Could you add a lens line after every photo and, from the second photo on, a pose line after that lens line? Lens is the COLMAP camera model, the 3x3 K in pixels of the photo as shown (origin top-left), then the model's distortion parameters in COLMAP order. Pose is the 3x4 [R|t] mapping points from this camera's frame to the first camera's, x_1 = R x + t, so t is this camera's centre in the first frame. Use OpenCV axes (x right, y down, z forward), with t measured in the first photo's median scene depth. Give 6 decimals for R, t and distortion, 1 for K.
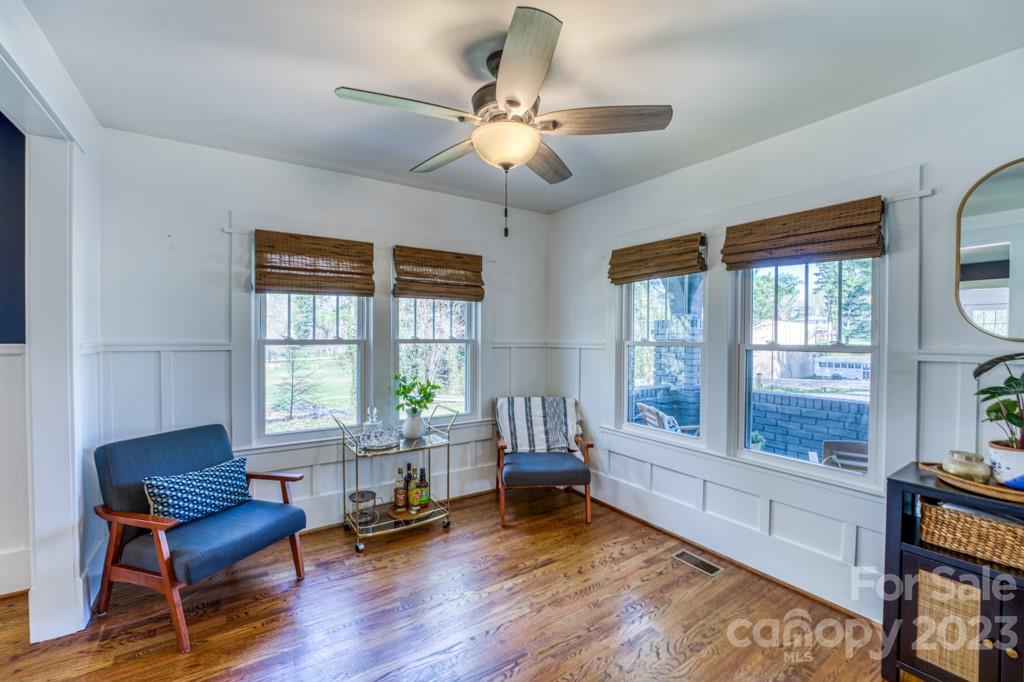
lens RADIAL K [[412.0, 0, 512.0], [0, 412.0, 341.0], [0, 0, 1]] dist [-0.029160, -0.000061]
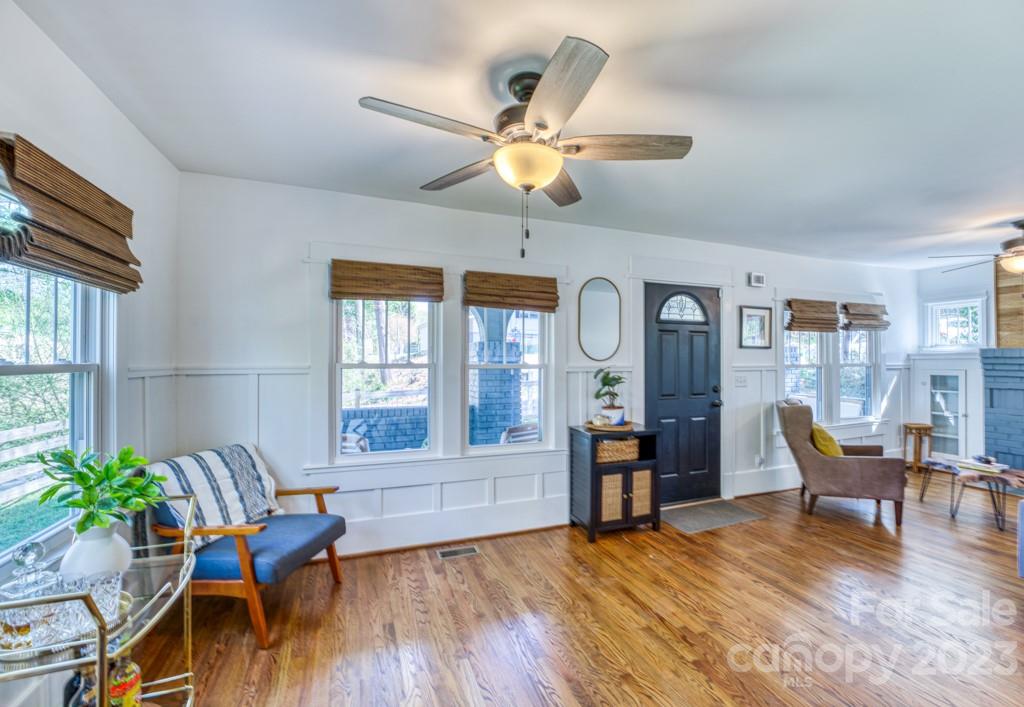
lens RADIAL K [[437.4, 0, 512.0], [0, 437.4, 353.5], [0, 0, 1]] dist [-0.027649, -0.000073]
pose [[0.236080, 0.007555, 0.971704, -0.641644], [0.008161, 0.999919, -0.009757, -0.010562], [-0.971699, 0.010234, 0.235999, 0.485884]]
